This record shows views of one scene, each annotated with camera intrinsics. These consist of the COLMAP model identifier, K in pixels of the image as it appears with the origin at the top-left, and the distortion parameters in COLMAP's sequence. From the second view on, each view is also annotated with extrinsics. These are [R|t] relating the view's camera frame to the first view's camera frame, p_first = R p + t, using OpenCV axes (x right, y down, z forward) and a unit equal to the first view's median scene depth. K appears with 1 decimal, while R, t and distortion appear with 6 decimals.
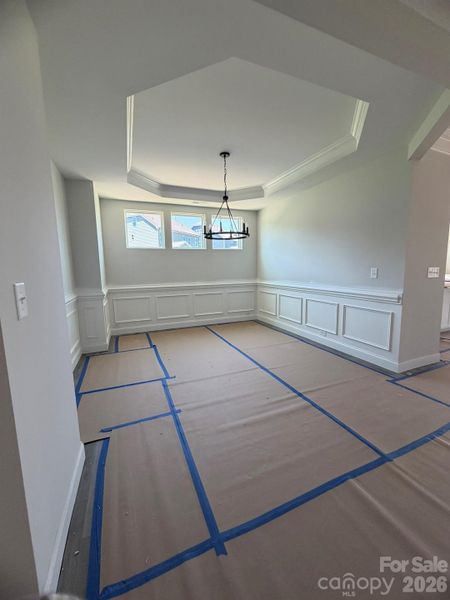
lens RADIAL K [[240.0, 0, 229.6], [0, 240.0, 299.1], [0, 0, 1]] dist [-0.013481, -0.000197]
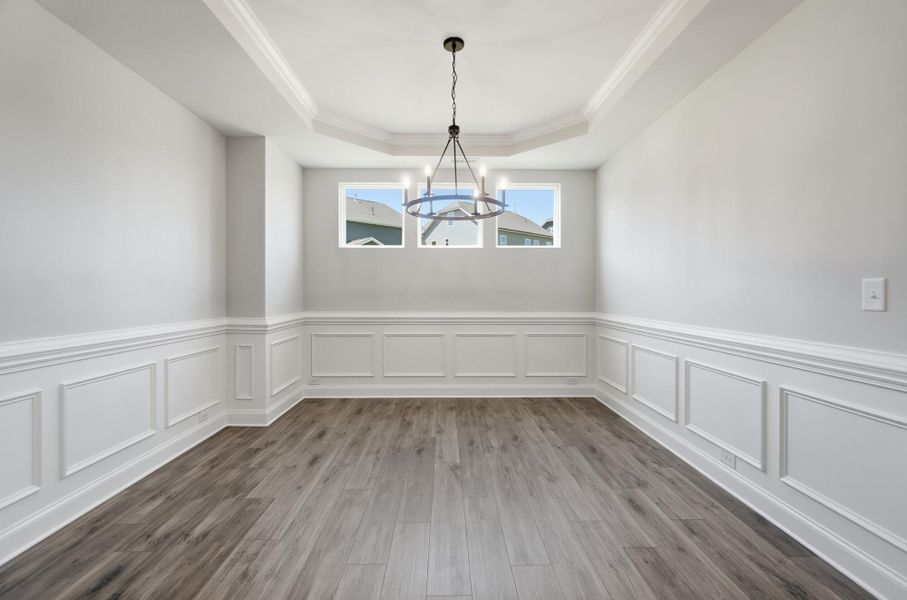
lens RADIAL K [[406.7, 0, 445.3], [0, 406.7, 291.9], [0, 0, 1]] dist [-0.017044, 0.000420]
pose [[0.926743, 0.018496, -0.375241, 0.284772], [-0.066608, 0.991054, -0.115654, -0.014242], [0.369745, 0.132176, 0.919684, 0.315723]]
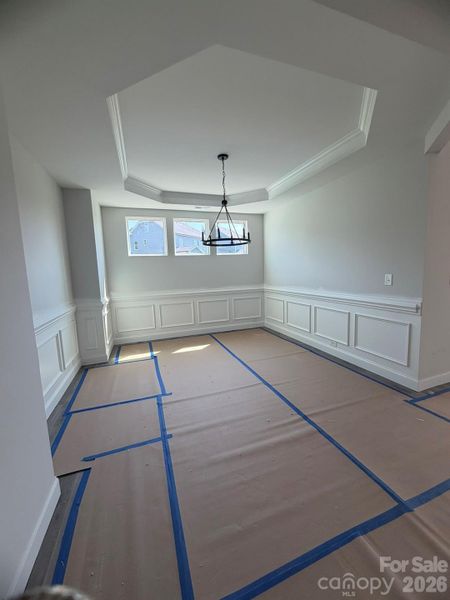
lens RADIAL K [[240.0, 0, 227.6], [0, 240.0, 299.5], [0, 0, 1]] dist [-0.013481, -0.000197]
pose [[0.998411, -0.011034, -0.055256, 0.045131], [0.010382, 0.999873, -0.012063, -0.028971], [0.055382, 0.011470, 0.998399, 0.063556]]
